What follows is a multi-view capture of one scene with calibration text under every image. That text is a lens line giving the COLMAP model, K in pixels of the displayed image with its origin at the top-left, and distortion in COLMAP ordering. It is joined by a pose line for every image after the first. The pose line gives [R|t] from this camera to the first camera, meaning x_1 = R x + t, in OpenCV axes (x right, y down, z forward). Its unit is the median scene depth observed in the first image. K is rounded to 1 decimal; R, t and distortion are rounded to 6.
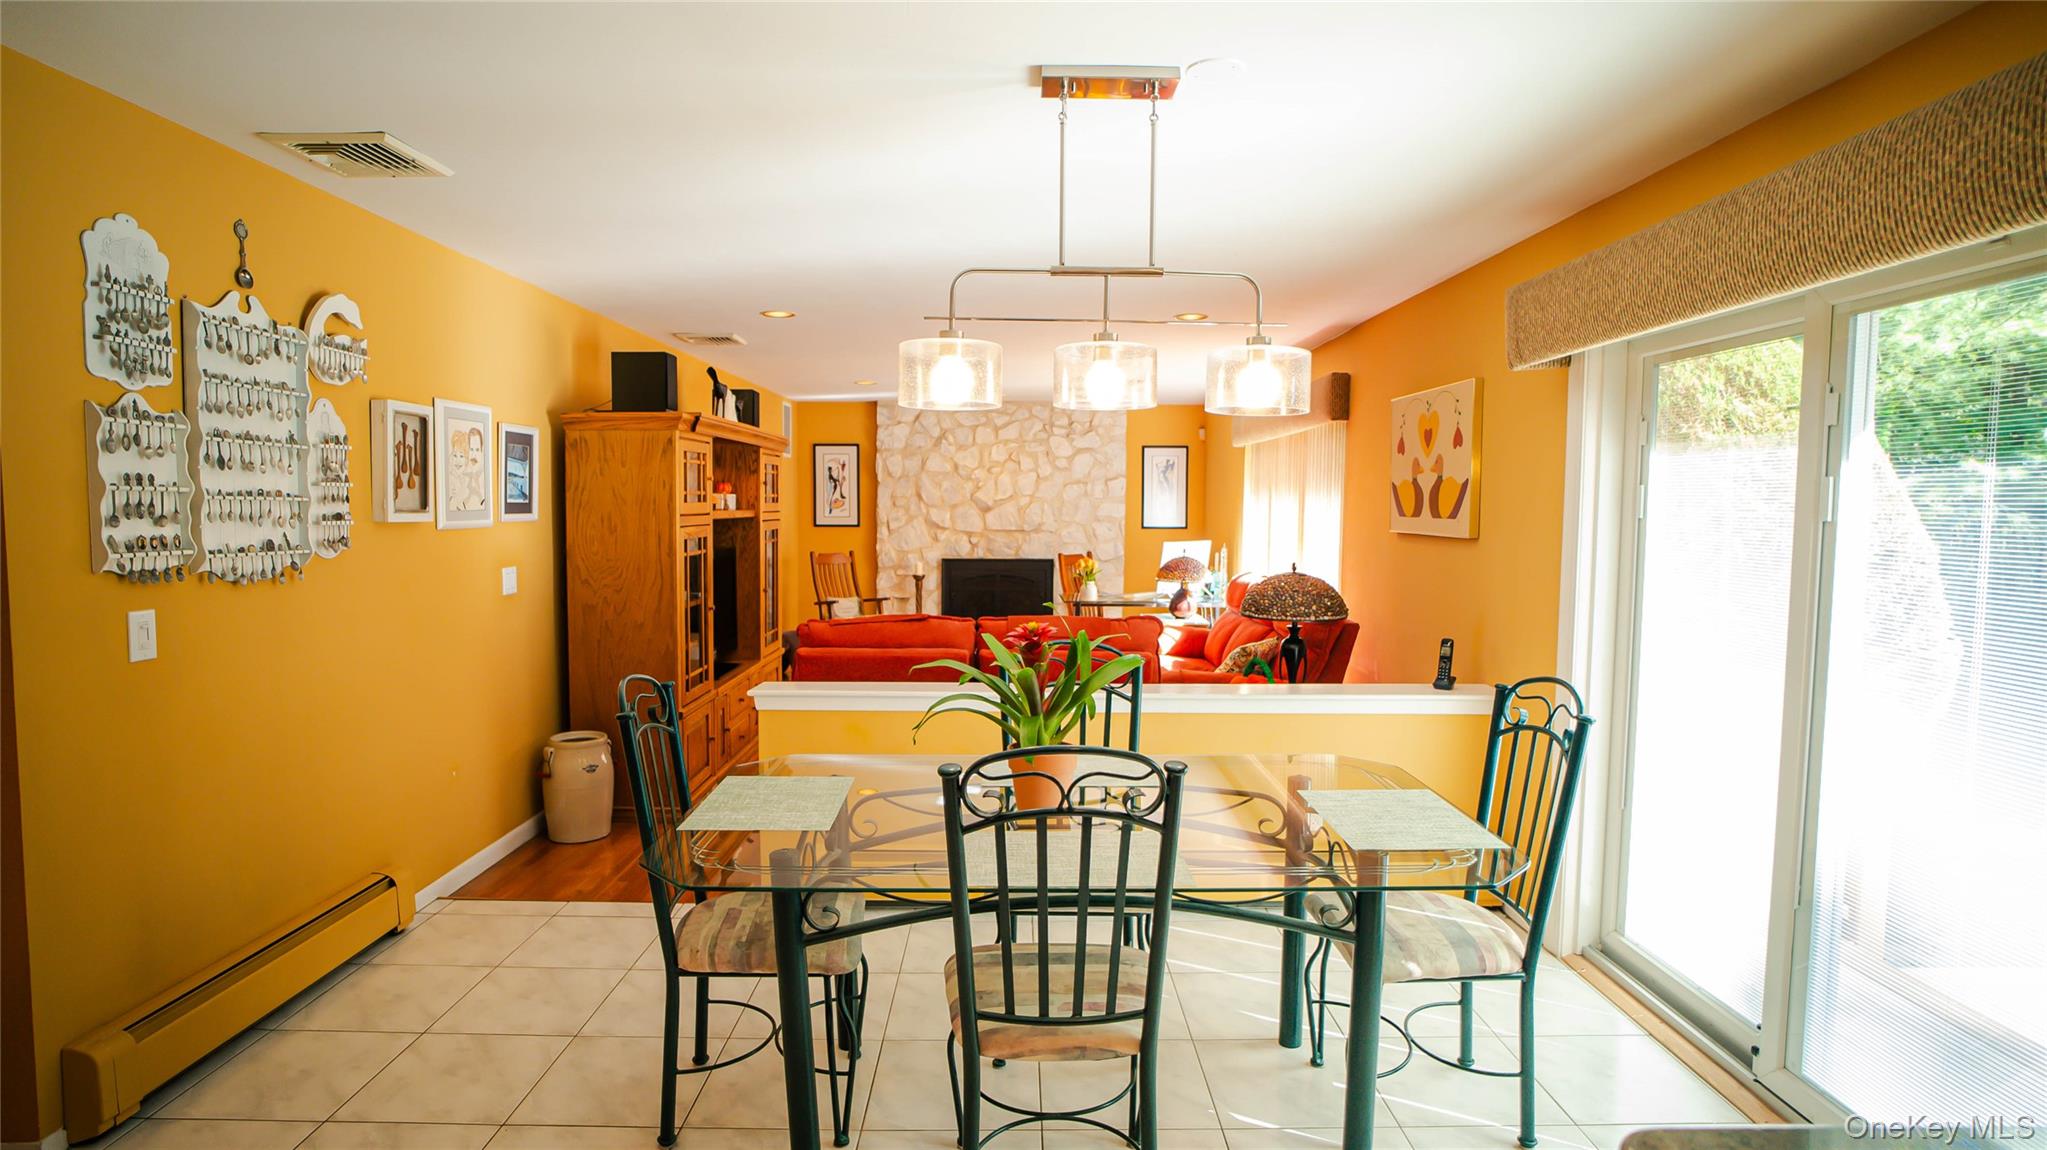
lens RADIAL K [[1075.6, 0, 1019.6], [0, 1075.6, 574.4], [0, 0, 1]] dist [-0.058851, 0.033318]
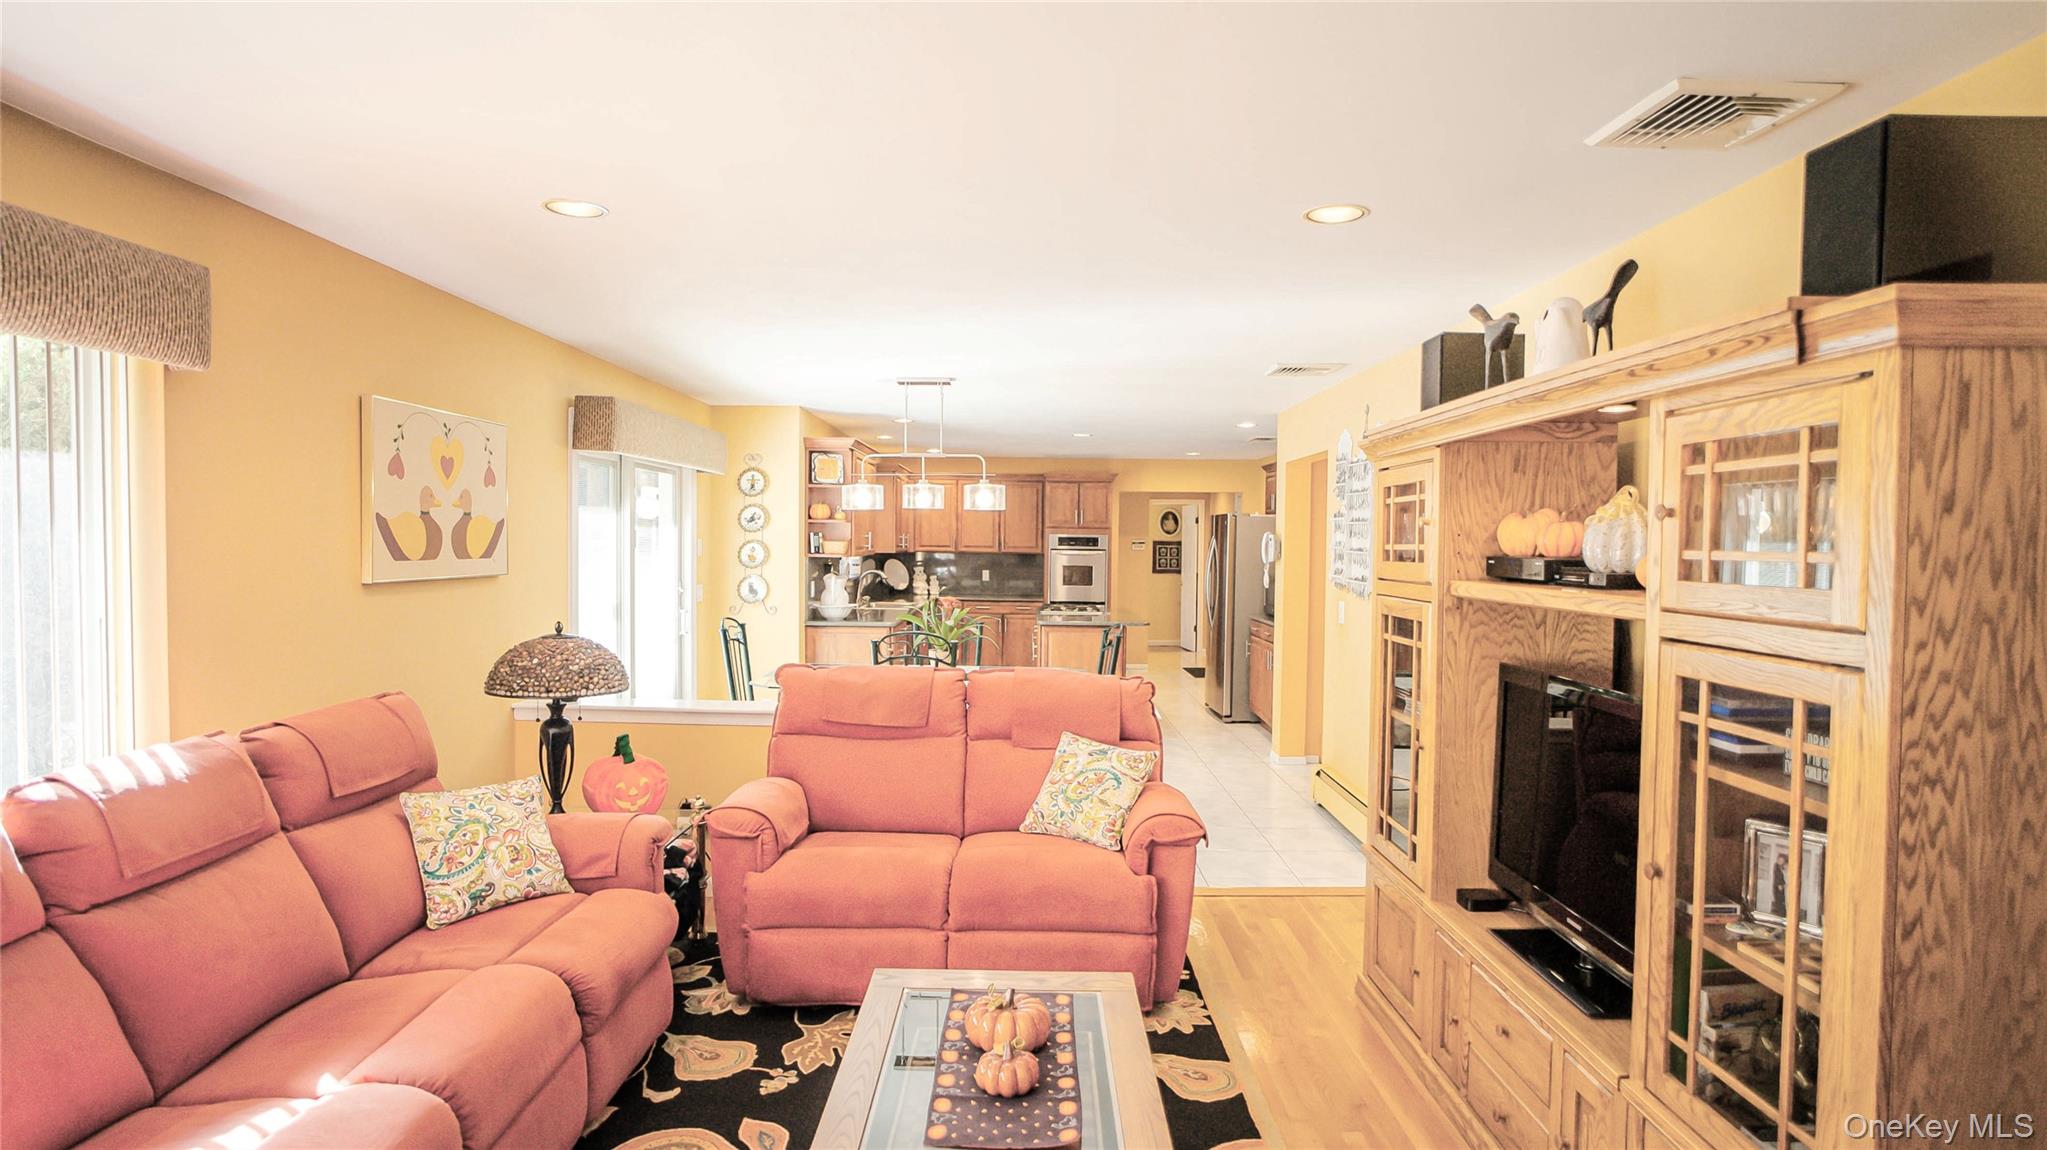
lens RADIAL K [[1070.6, 0, 1023.5], [0, 1070.6, 575.0], [0, 0, 1]] dist [-0.002585, -0.000607]
pose [[-0.999750, -0.017966, 0.013290, -0.041125], [-0.016525, 0.994692, 0.101558, -0.060663], [-0.015044, 0.101313, -0.994741, 0.825685]]
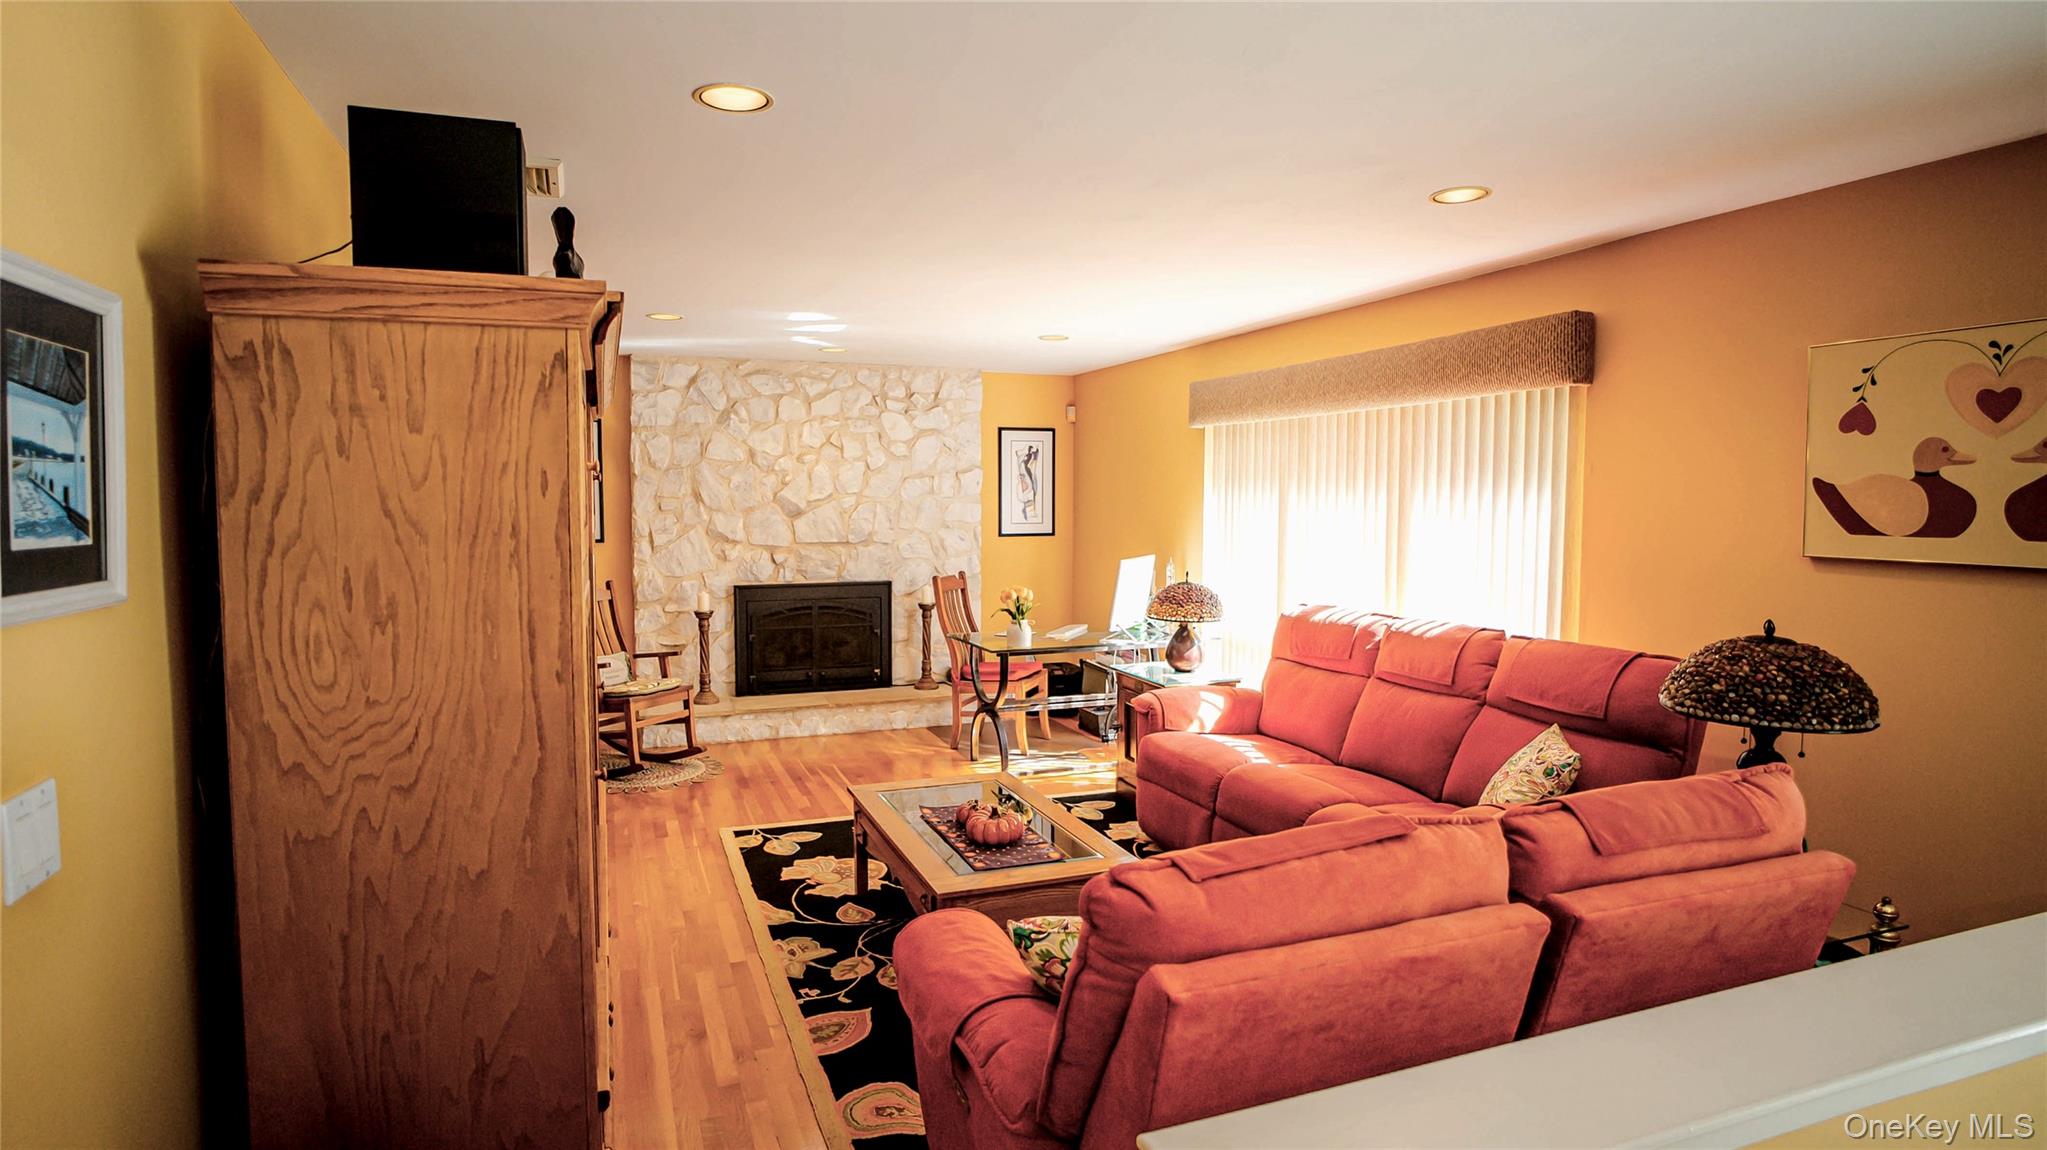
lens RADIAL K [[1075.6, 0, 1019.6], [0, 1075.6, 574.4], [0, 0, 1]] dist [-0.058851, 0.033318]
pose [[0.933237, -0.031982, 0.357836, -0.148245], [0.029532, 0.999488, 0.012312, -0.025168], [-0.358046, -0.000922, 0.933703, 0.289821]]
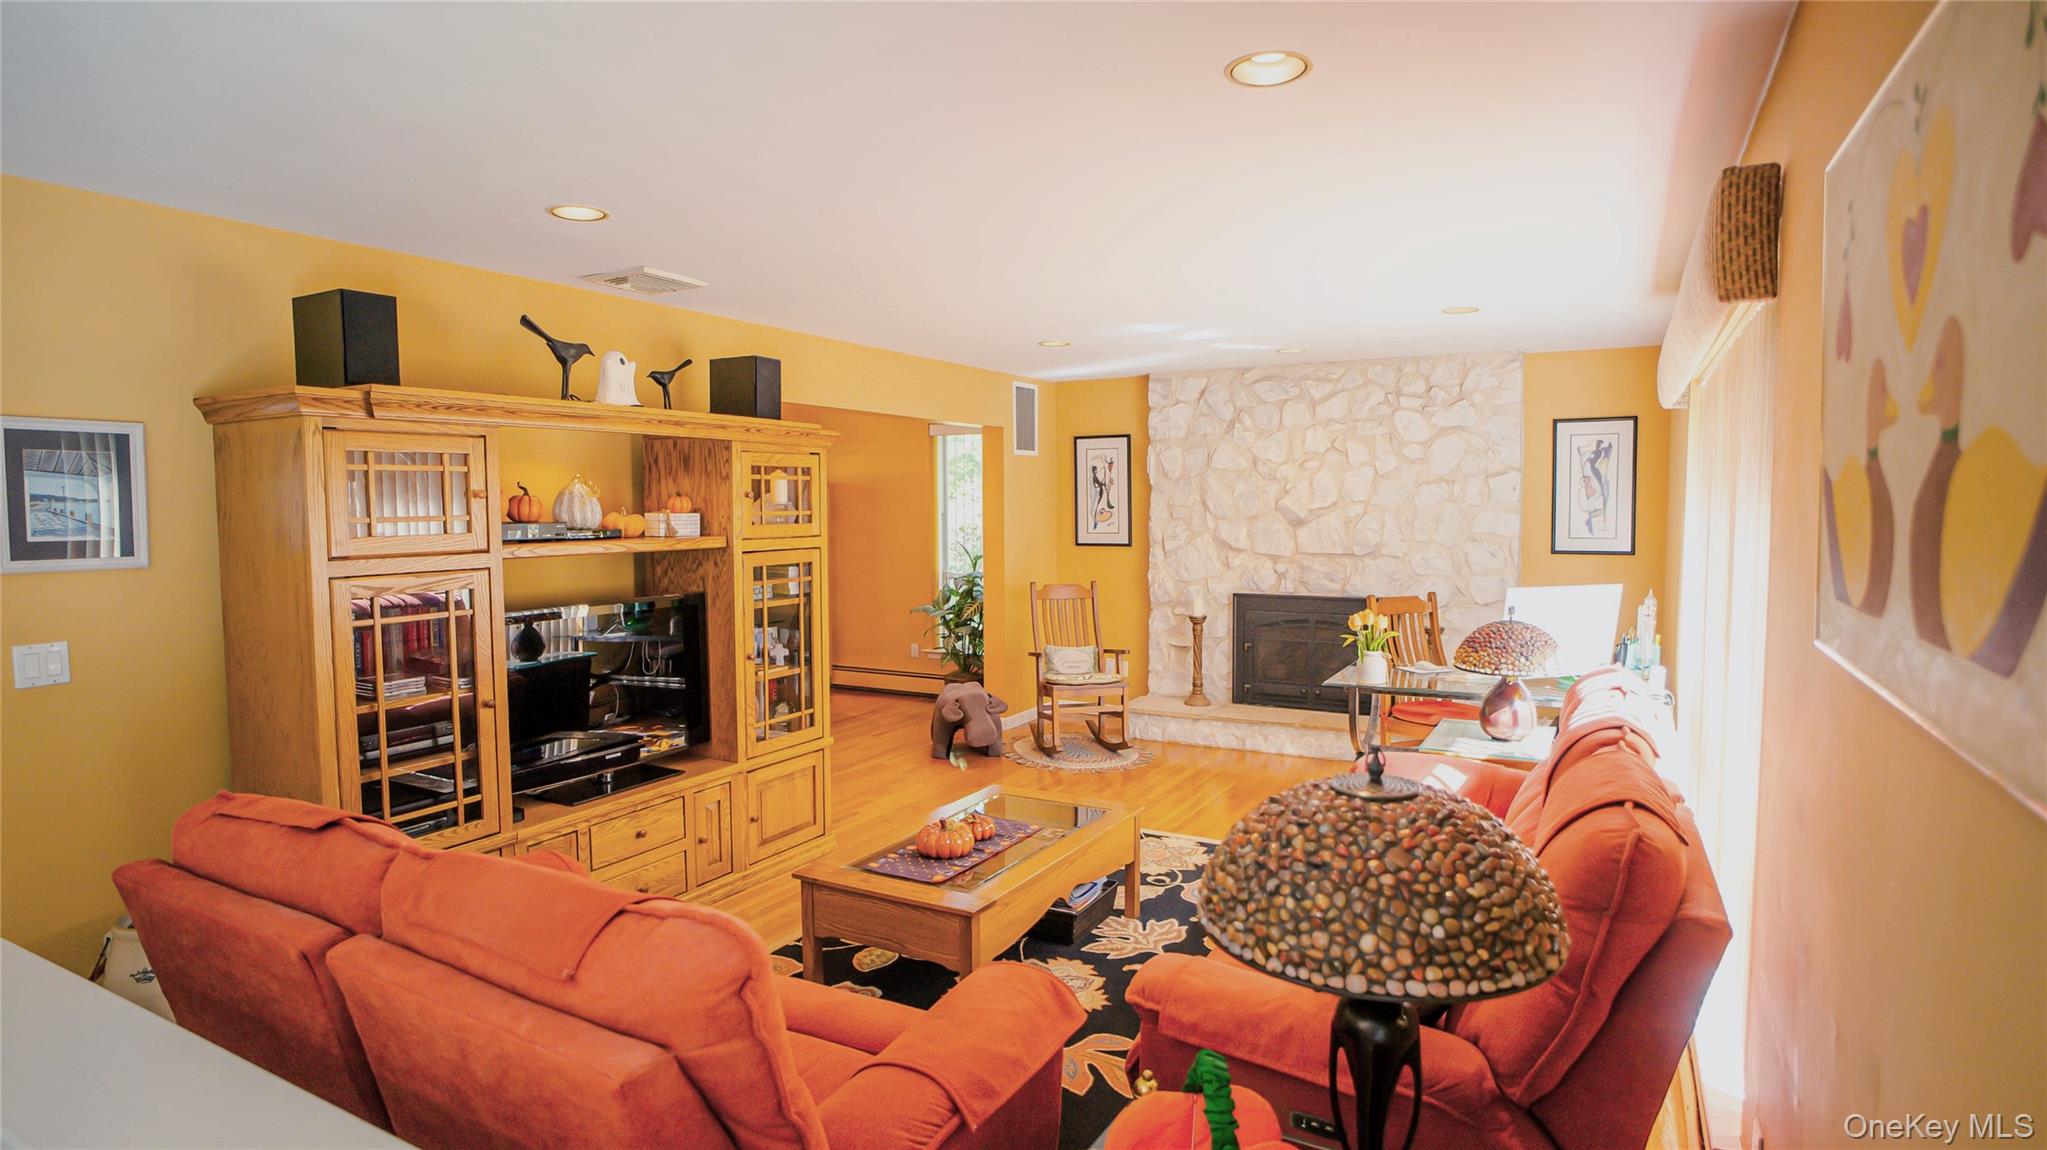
lens RADIAL K [[1075.6, 0, 1019.6], [0, 1075.6, 574.4], [0, 0, 1]] dist [-0.058851, 0.033318]
pose [[0.873454, 0.020448, -0.486476, 0.146411], [-0.020888, 0.999772, 0.004519, -0.027420], [0.486458, 0.006214, 0.873682, 0.323394]]
